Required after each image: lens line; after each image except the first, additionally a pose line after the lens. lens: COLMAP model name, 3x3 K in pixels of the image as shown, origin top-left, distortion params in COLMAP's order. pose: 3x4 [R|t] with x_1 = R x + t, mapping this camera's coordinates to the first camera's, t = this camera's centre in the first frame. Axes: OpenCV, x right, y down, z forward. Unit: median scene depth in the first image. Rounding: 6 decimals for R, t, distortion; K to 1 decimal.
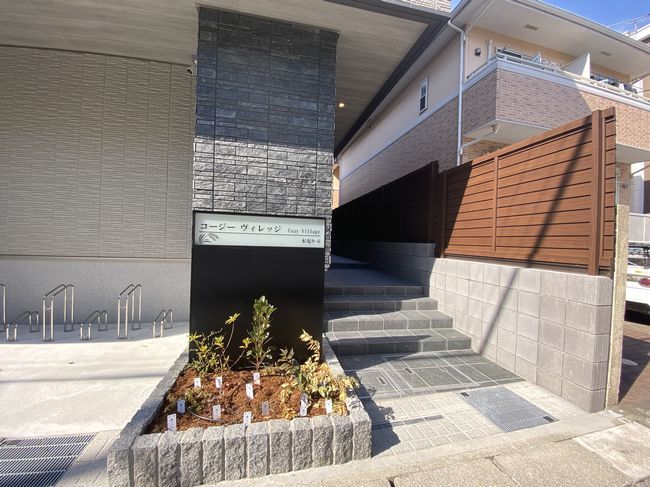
lens RADIAL K [[262.1, 0, 319.7], [0, 262.1, 244.0], [0, 0, 1]] dist [-0.018009, -0.007010]
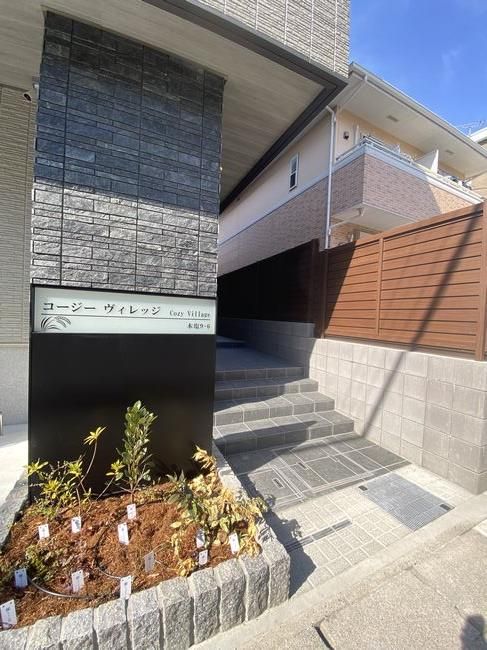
lens RADIAL K [[262.1, 0, 240.7], [0, 262.1, 324.1], [0, 0, 1]] dist [-0.018009, -0.007010]
pose [[0.974387, 0.002248, 0.224866, -0.077219], [-0.008374, 0.999619, 0.026293, -0.034763], [-0.224721, -0.027502, 0.974035, 0.164242]]
